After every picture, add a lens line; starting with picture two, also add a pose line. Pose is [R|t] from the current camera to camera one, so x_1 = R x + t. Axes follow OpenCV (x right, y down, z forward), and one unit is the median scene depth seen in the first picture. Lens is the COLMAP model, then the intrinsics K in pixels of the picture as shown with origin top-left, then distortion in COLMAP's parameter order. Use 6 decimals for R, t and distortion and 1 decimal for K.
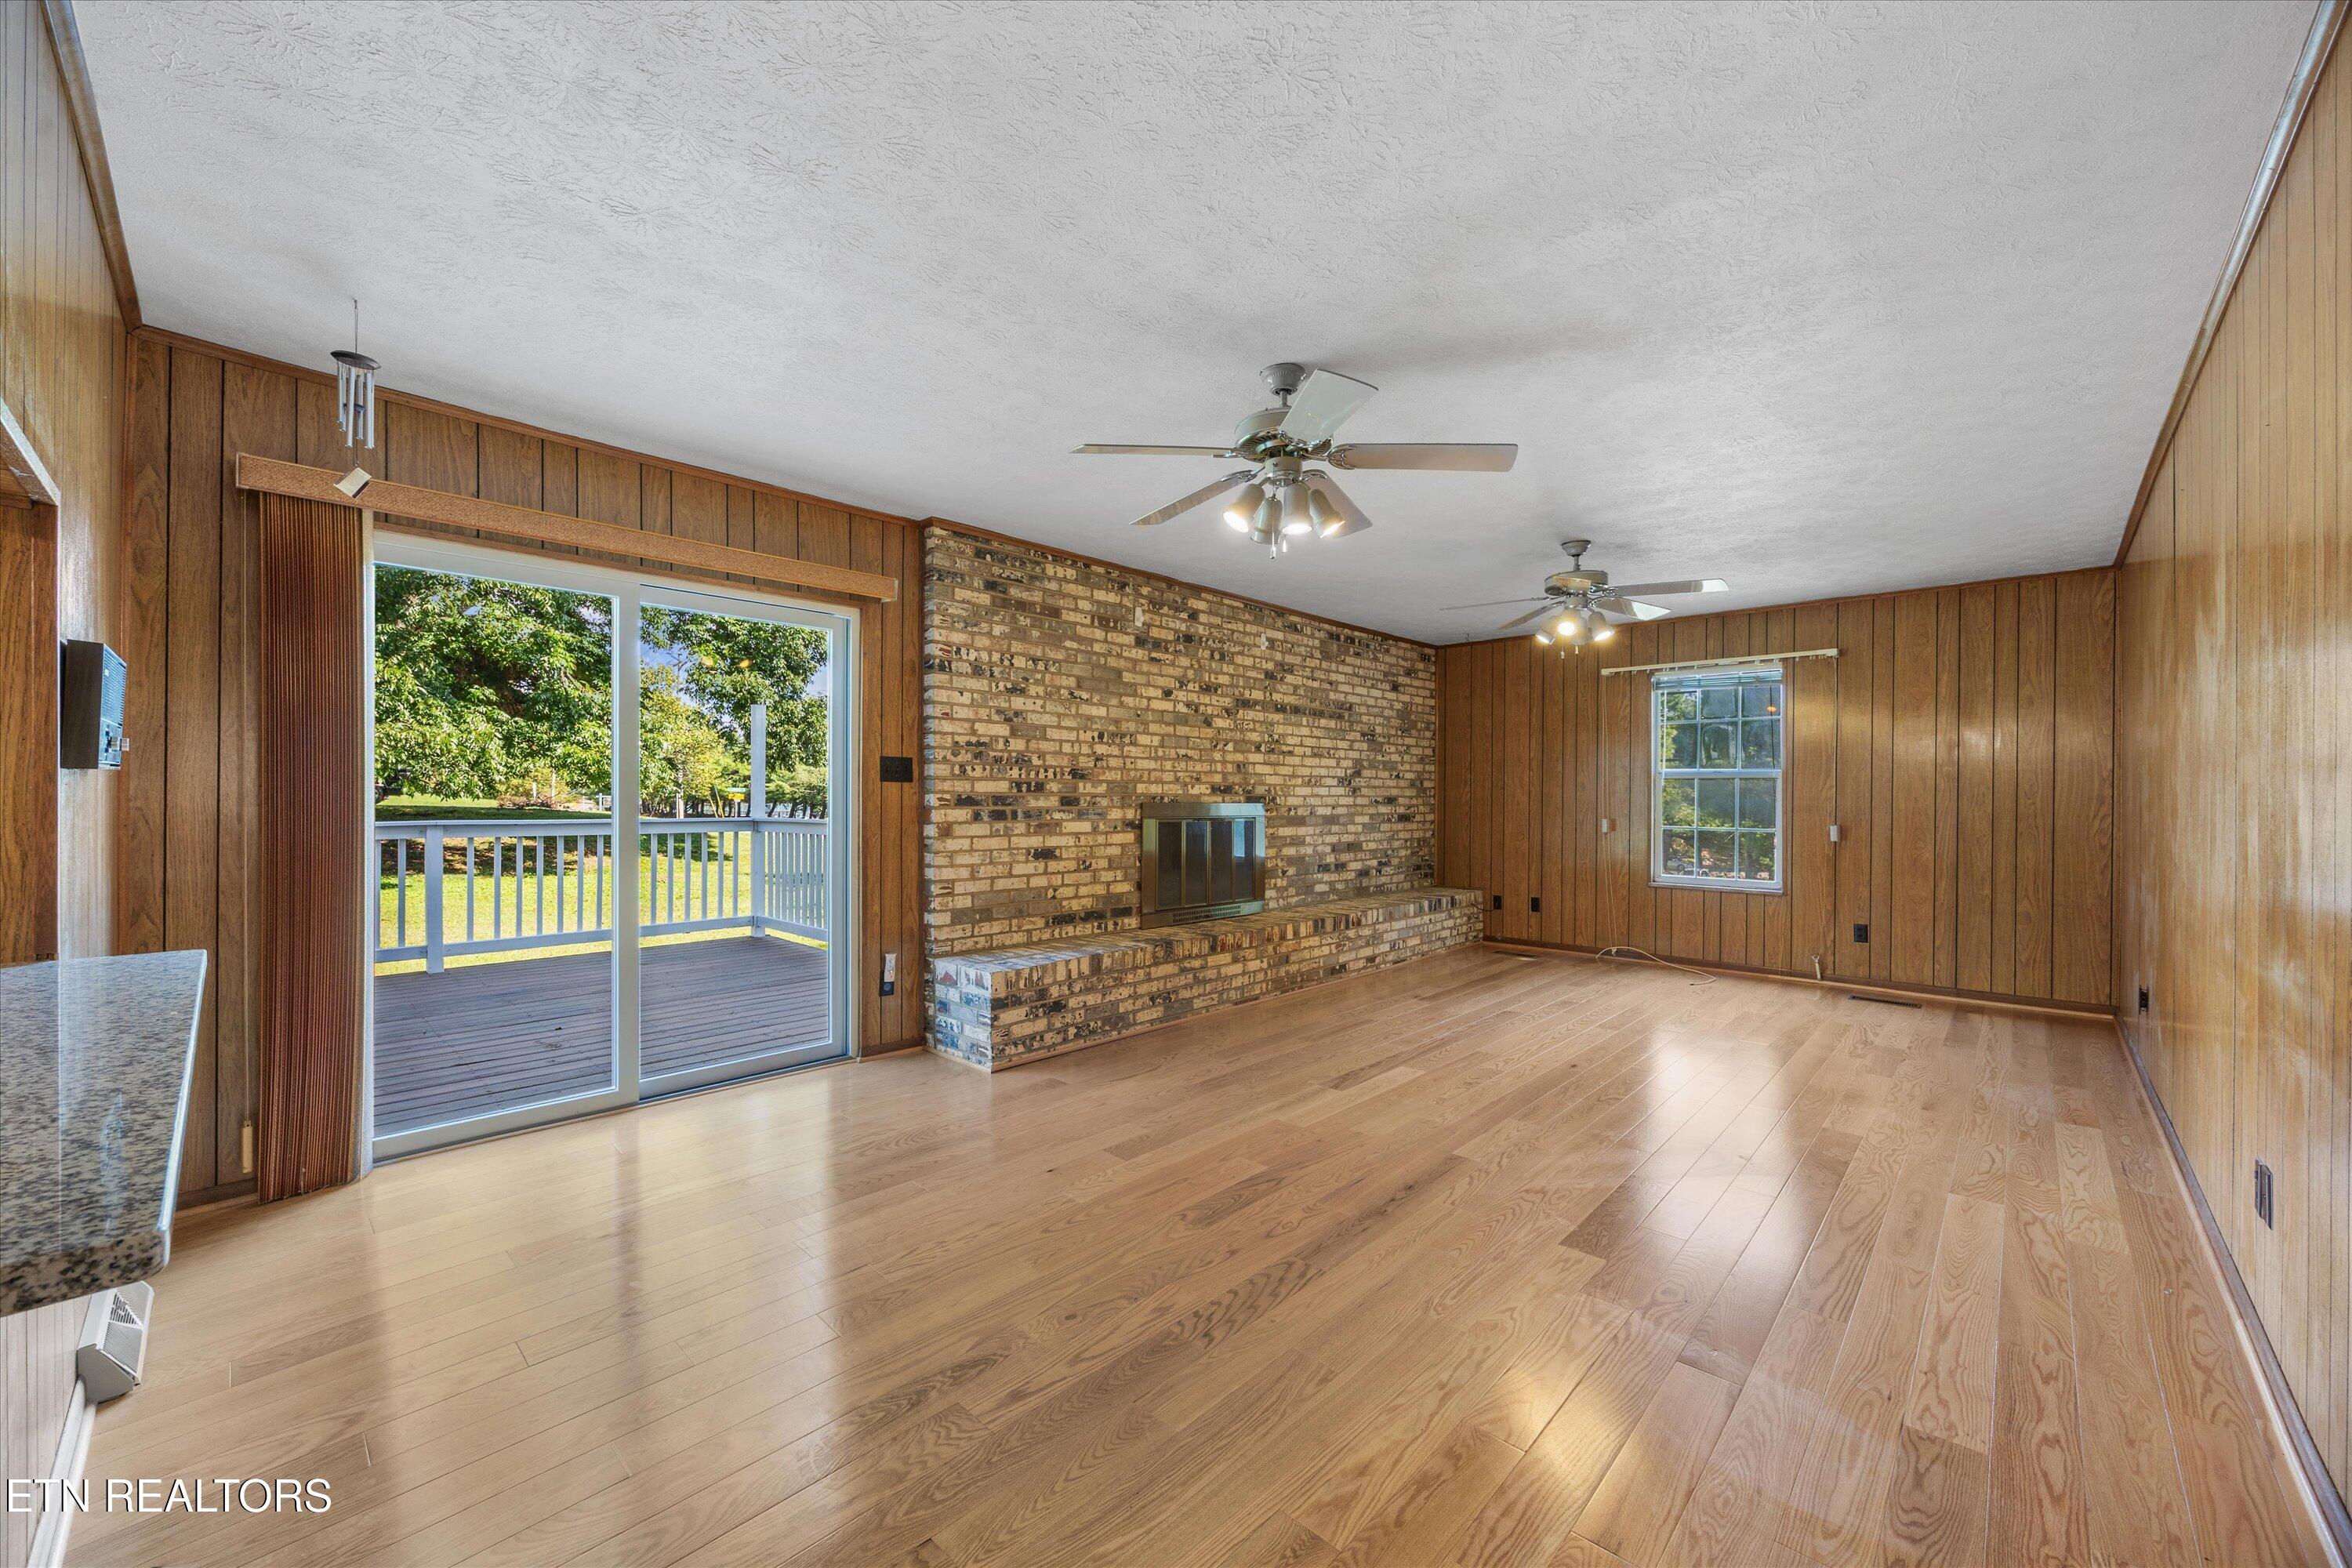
lens RADIAL K [[902.8, 0, 1174.0], [0, 902.8, 806.2], [0, 0, 1]] dist [-0.001072, 0.000488]
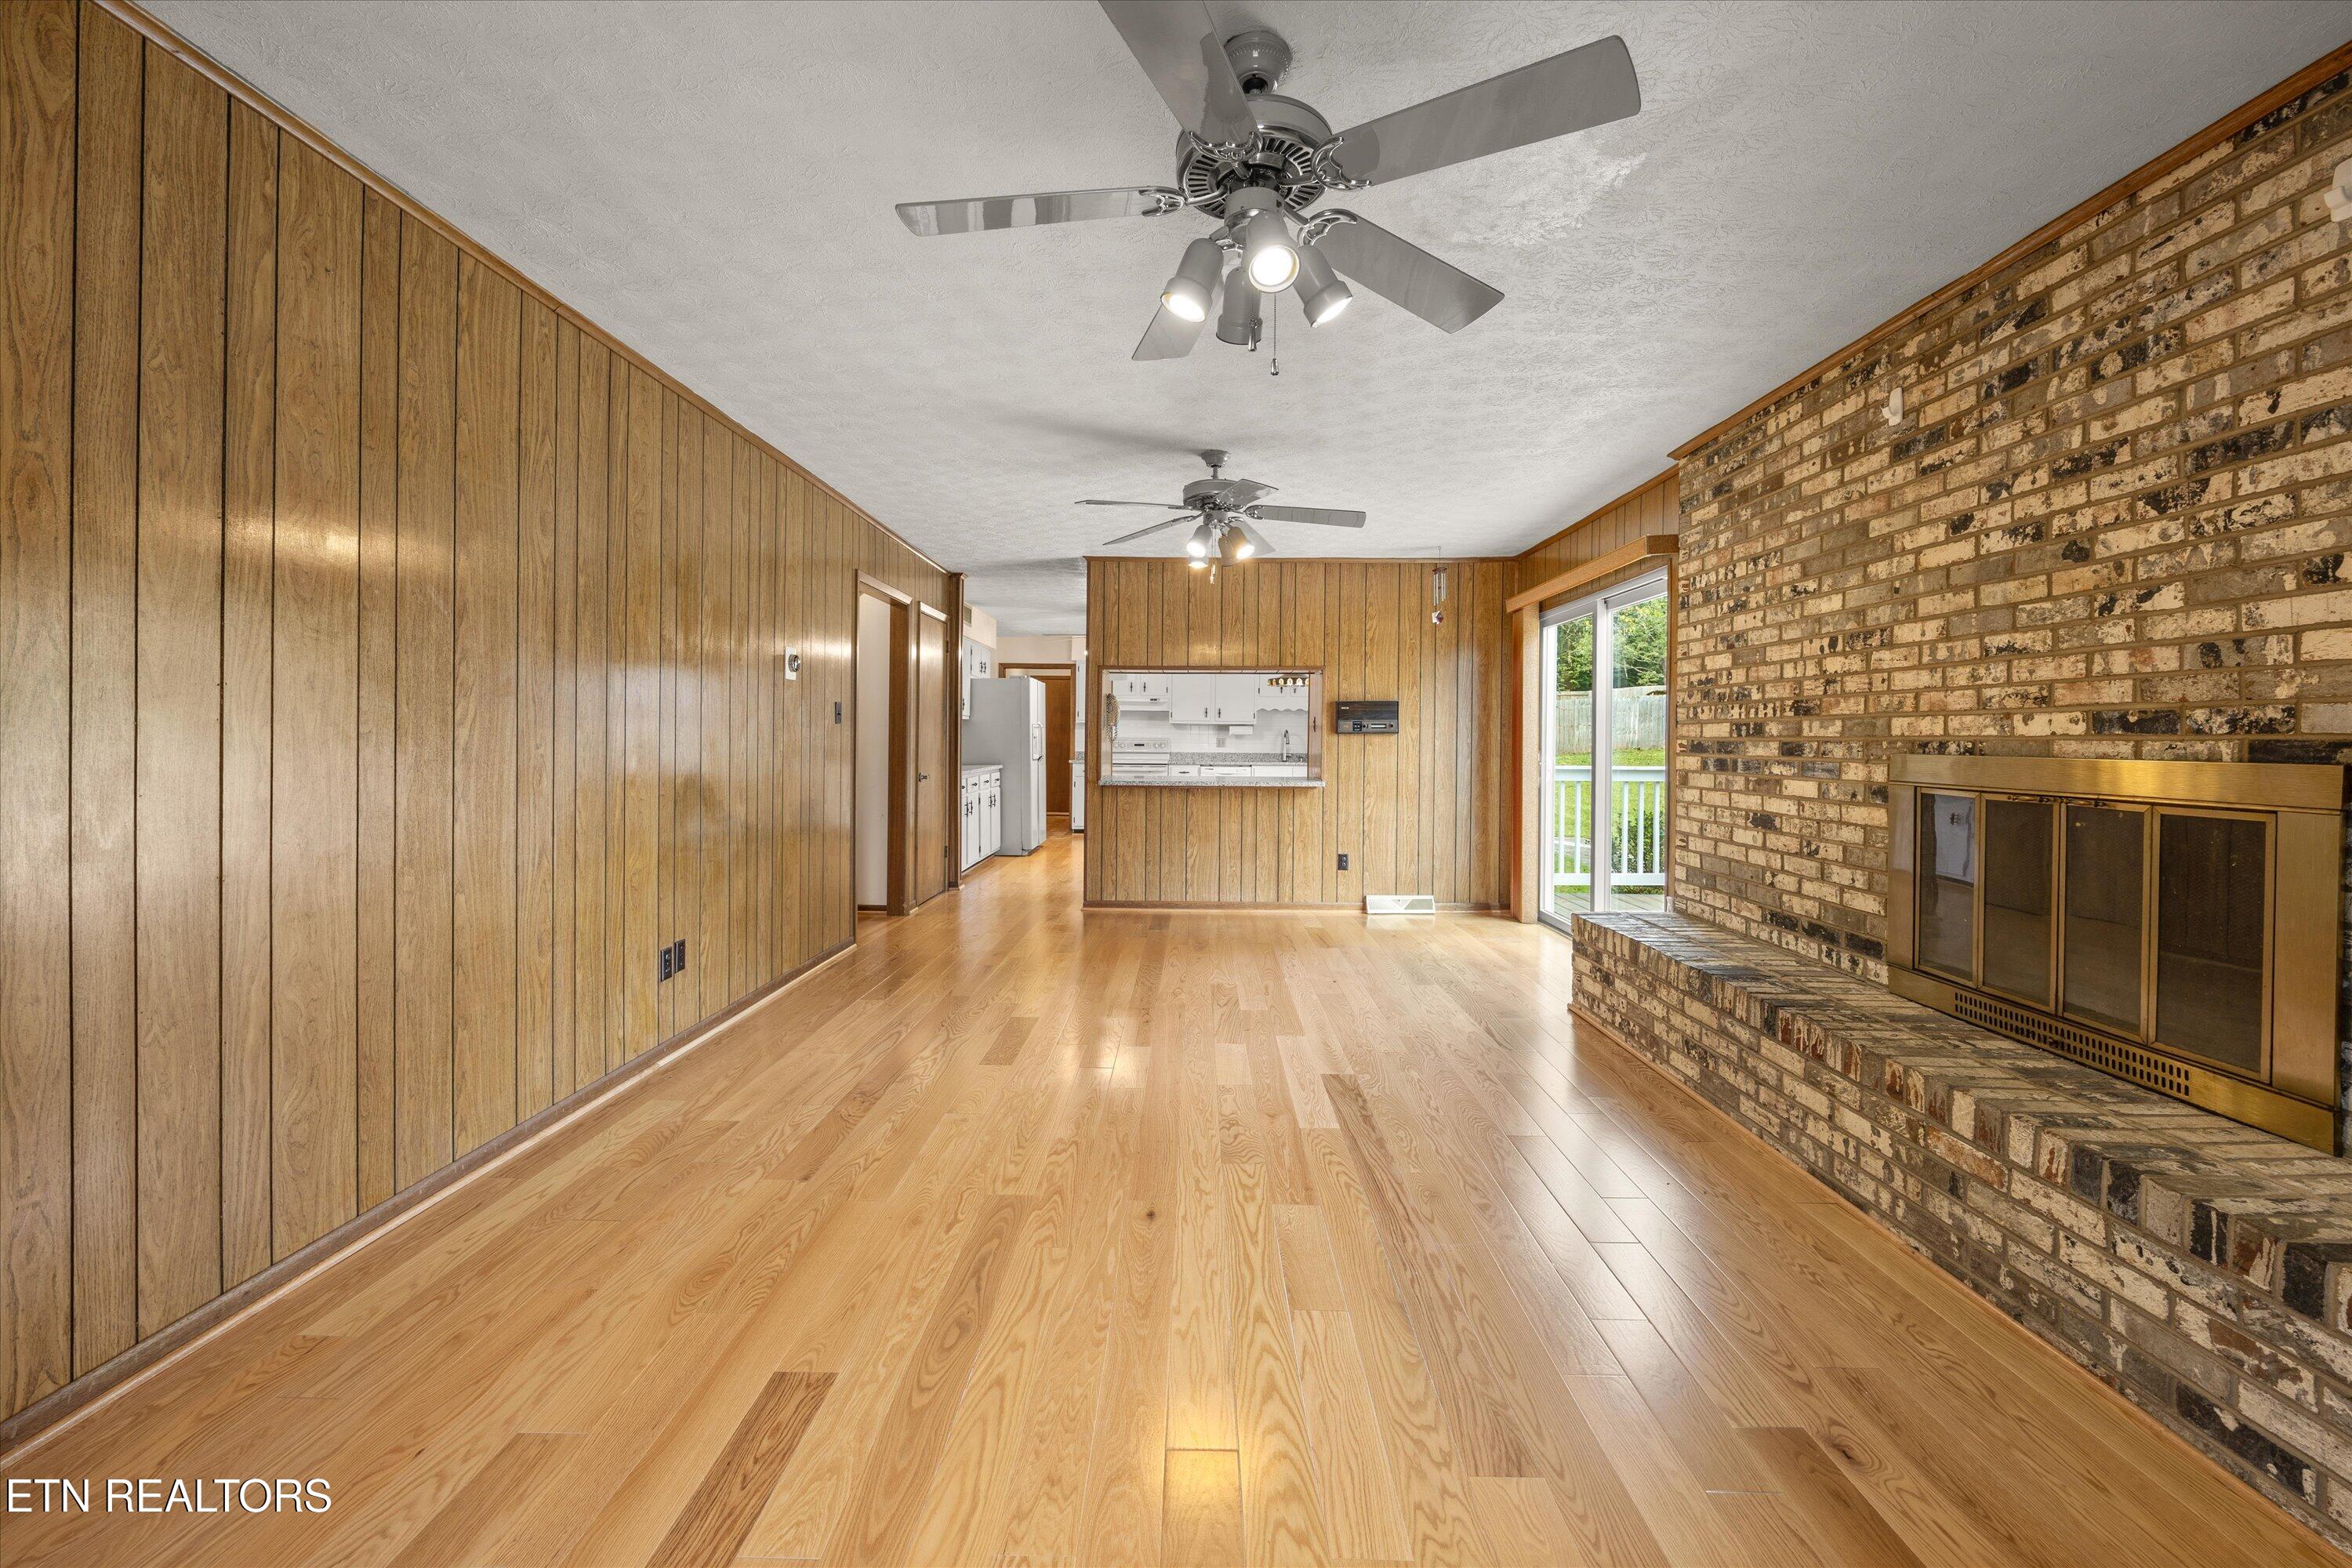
lens RADIAL K [[949.8, 0, 1189.0], [0, 949.8, 745.2], [0, 0, 1]] dist [-0.002913, 0.000548]
pose [[-0.728609, -0.004344, -0.684916, 0.639957], [-0.015757, 0.999822, 0.010421, -0.008038], [0.684749, 0.018385, -0.728547, 1.107114]]
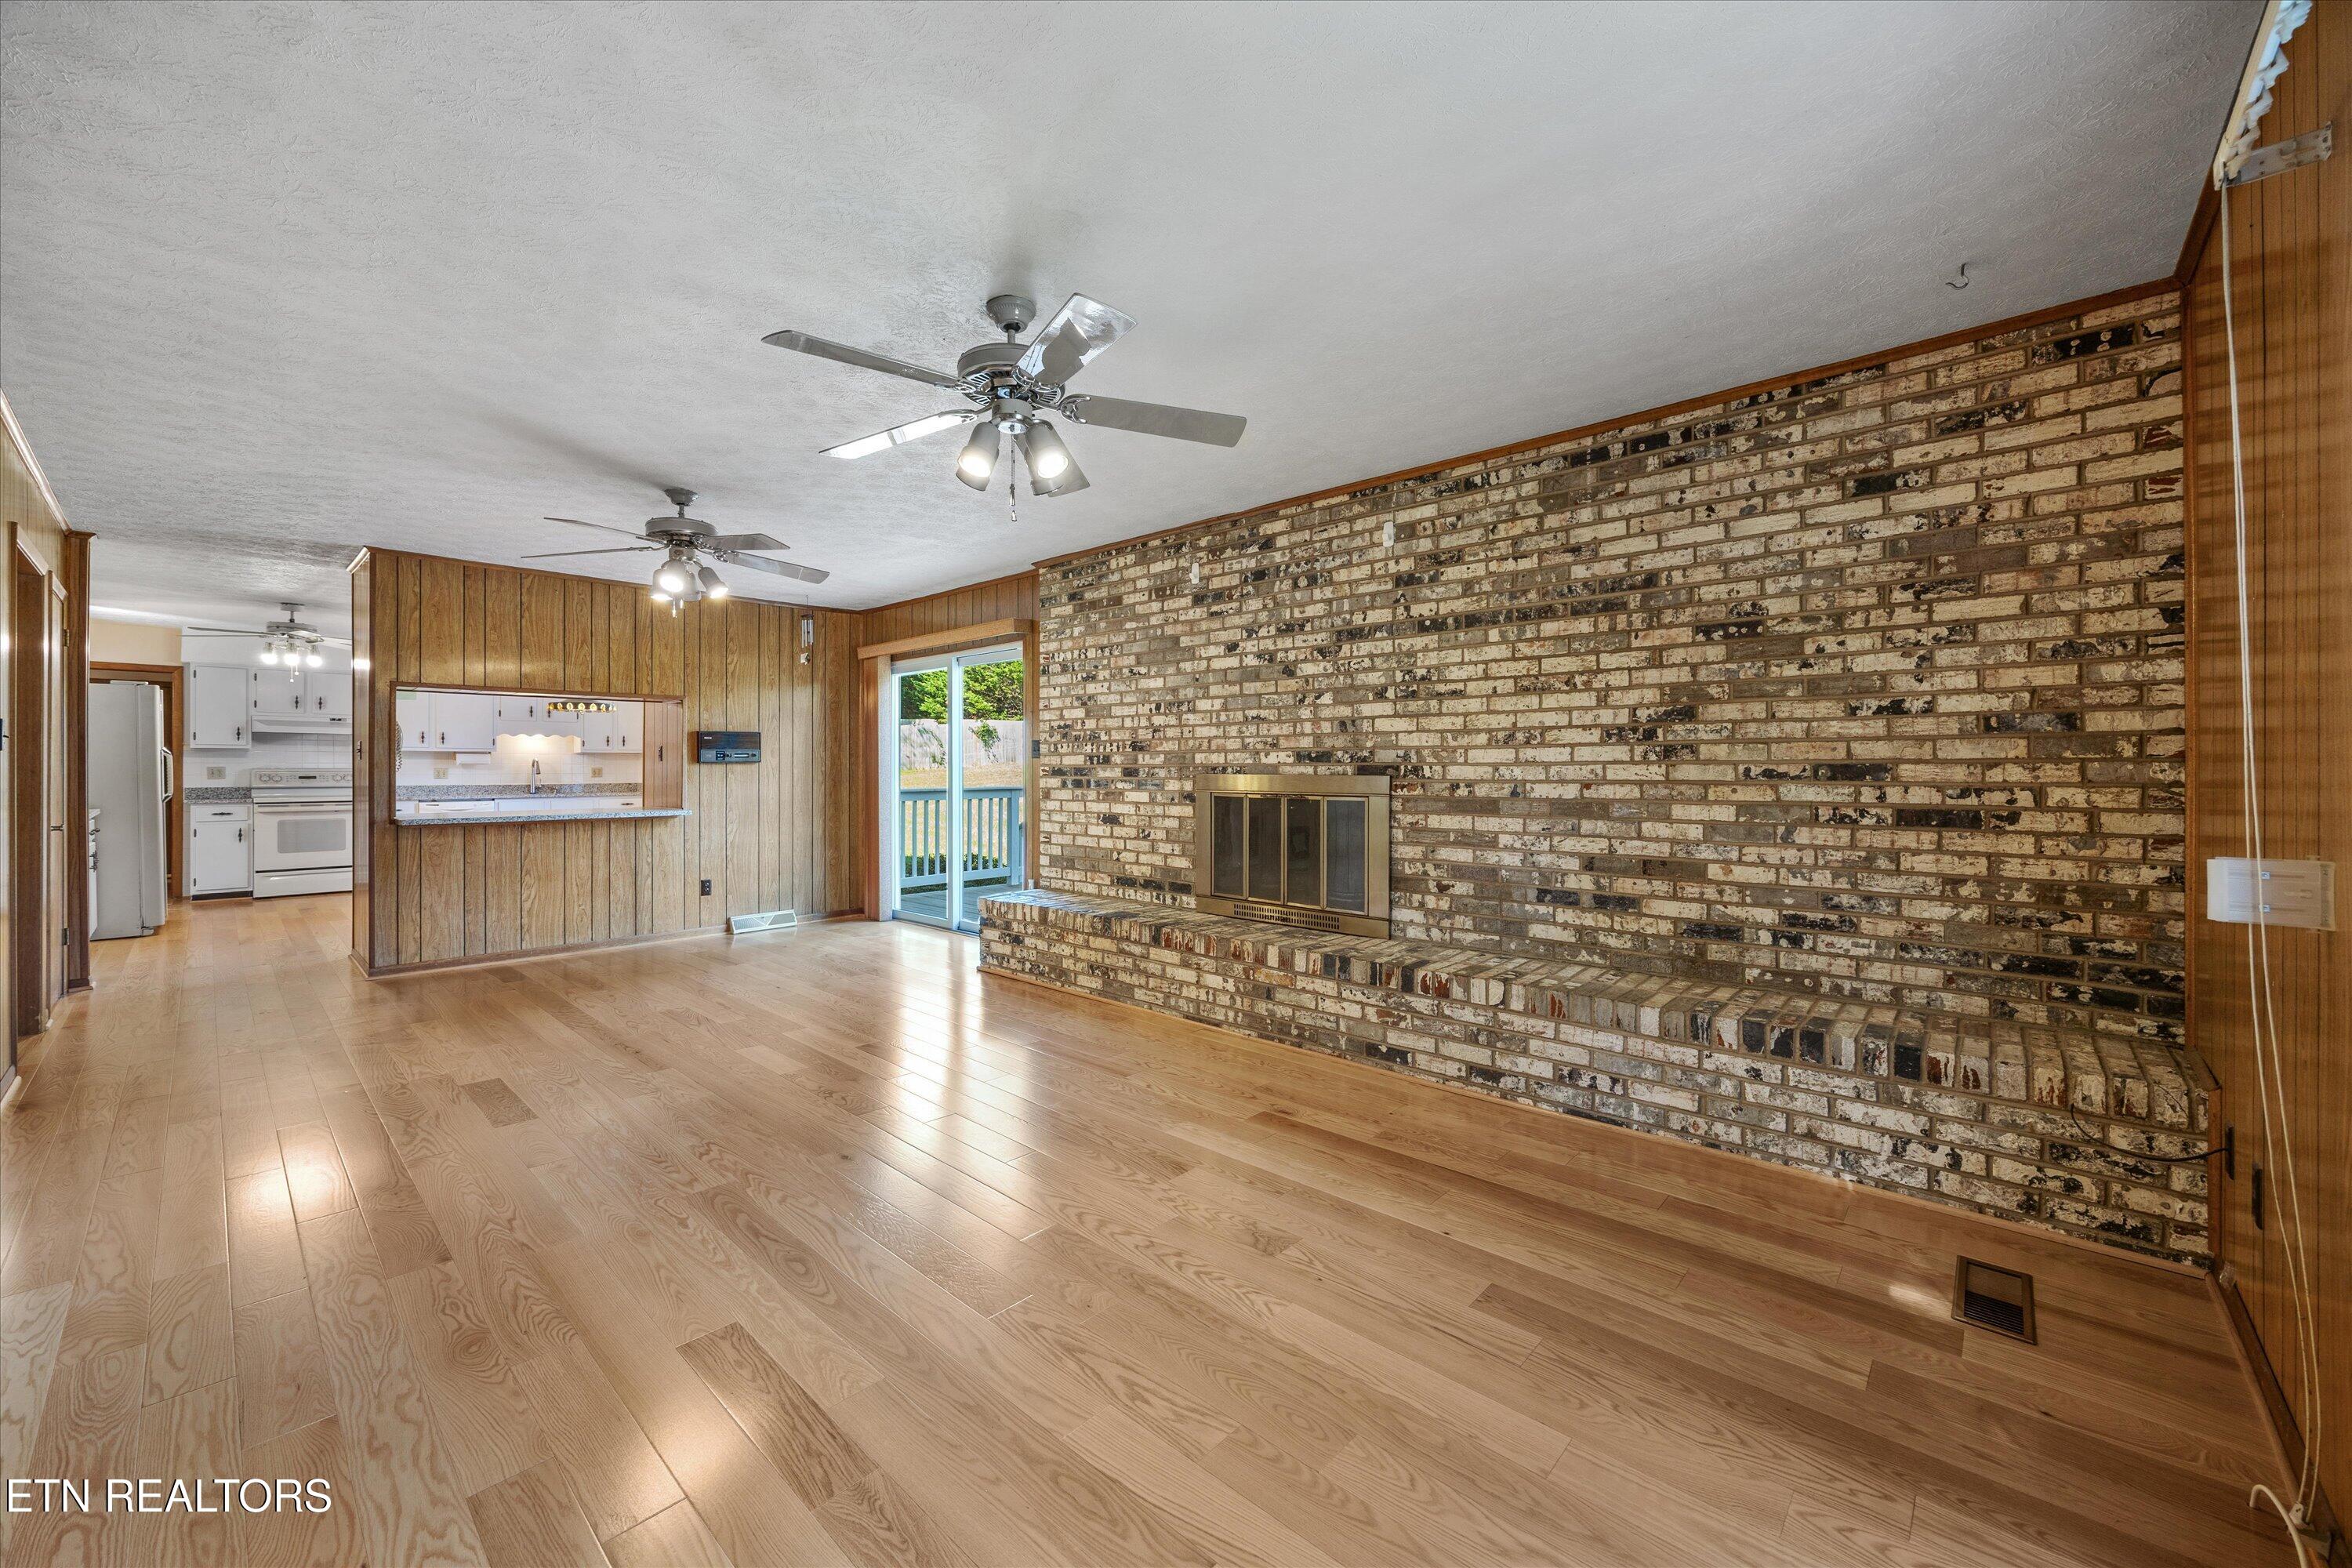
lens RADIAL K [[902.8, 0, 1179.7], [0, 902.8, 772.3], [0, 0, 1]] dist [-0.001072, 0.000488]
pose [[0.016866, 0.000588, -0.999858, 0.872675], [-0.007308, 0.999973, 0.000464, -0.005832], [0.999831, 0.007299, 0.016870, 0.953042]]
